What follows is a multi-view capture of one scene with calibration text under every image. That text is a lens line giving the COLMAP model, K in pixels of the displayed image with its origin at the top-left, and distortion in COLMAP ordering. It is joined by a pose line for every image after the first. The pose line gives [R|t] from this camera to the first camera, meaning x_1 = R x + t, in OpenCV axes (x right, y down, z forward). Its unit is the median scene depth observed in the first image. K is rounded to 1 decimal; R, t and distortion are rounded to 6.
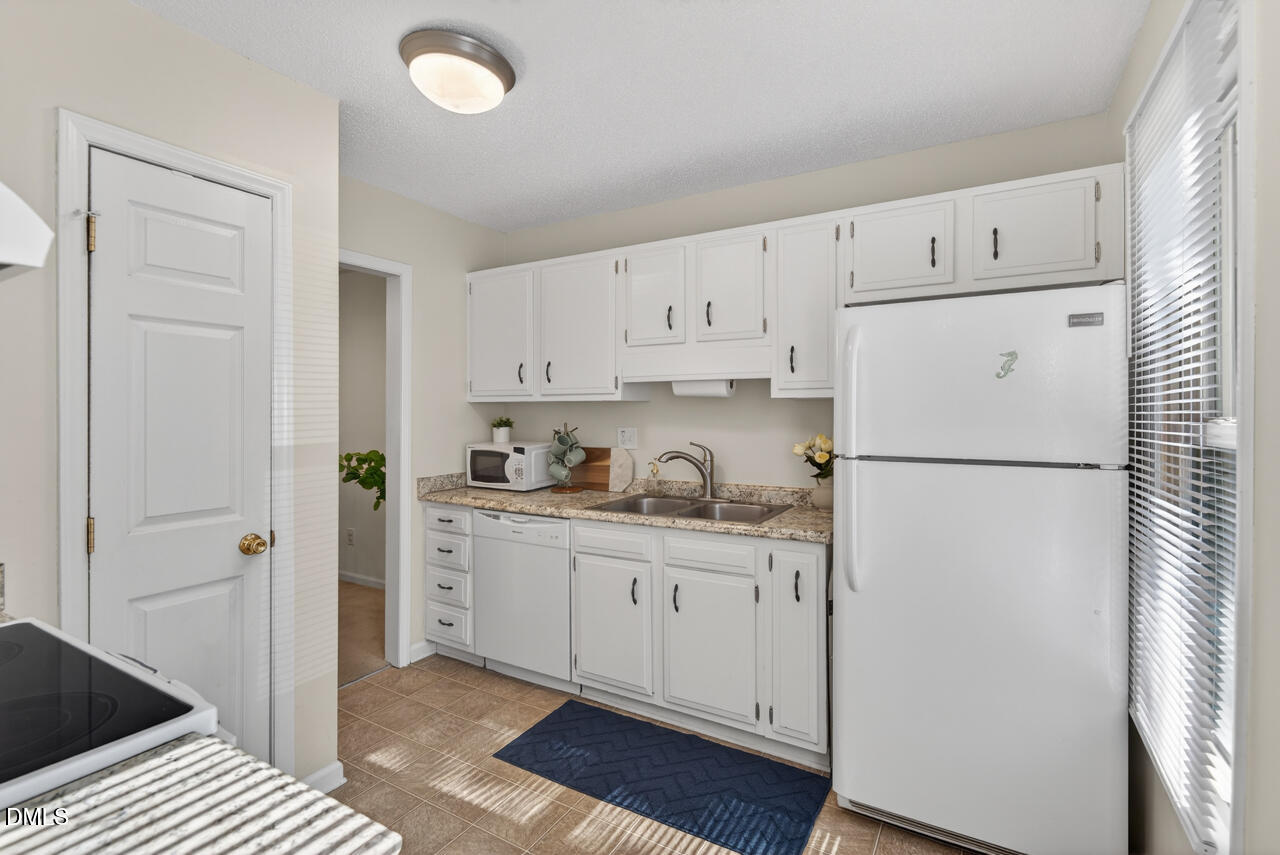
lens RADIAL K [[588.7, 0, 639.3], [0, 588.7, 414.4], [0, 0, 1]] dist [-0.000062, -0.000362]
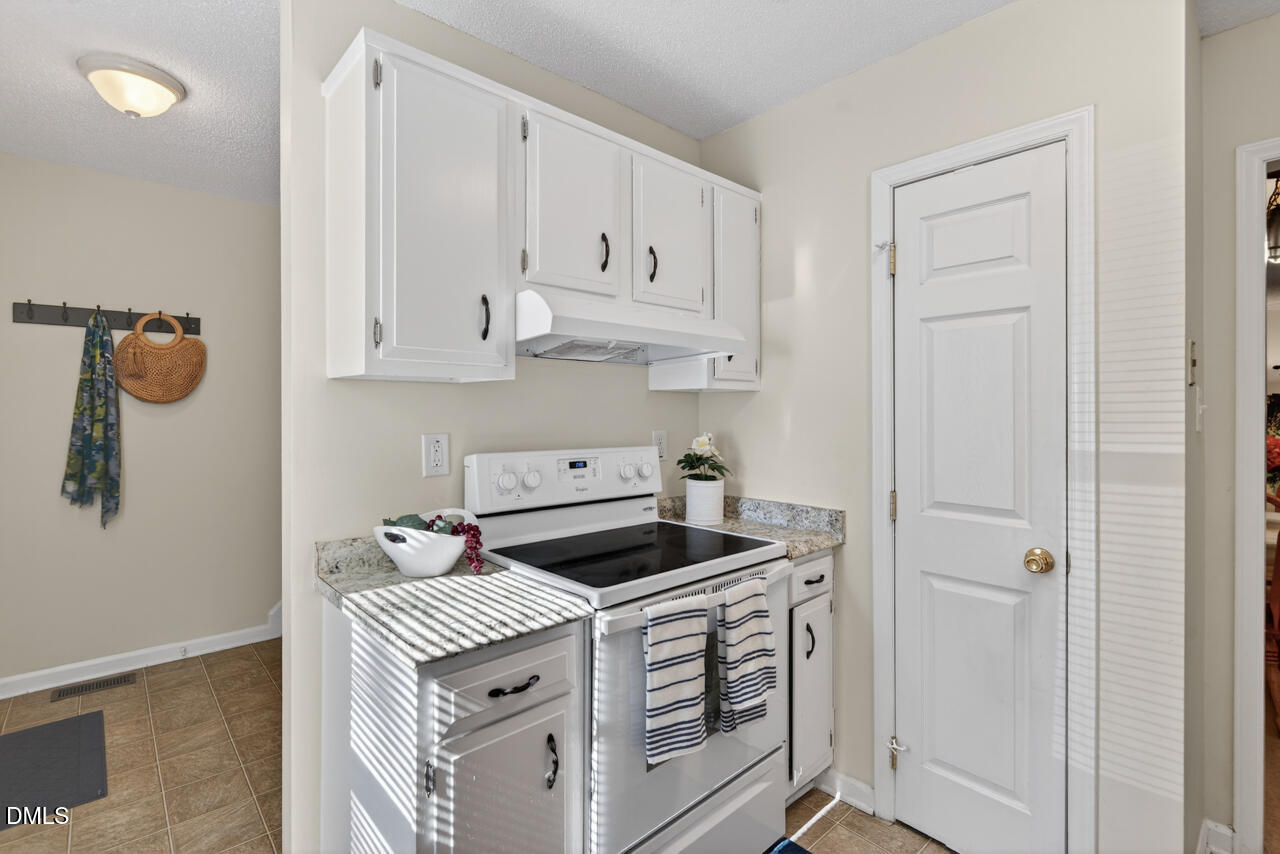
lens RADIAL K [[588.7, 0, 639.3], [0, 588.7, 413.9], [0, 0, 1]] dist [-0.000062, -0.000362]
pose [[-0.281988, 0.004734, -0.959406, 0.324432], [0.002824, 0.999988, 0.004105, 0.004196], [0.959414, -0.001552, -0.281998, 0.698854]]
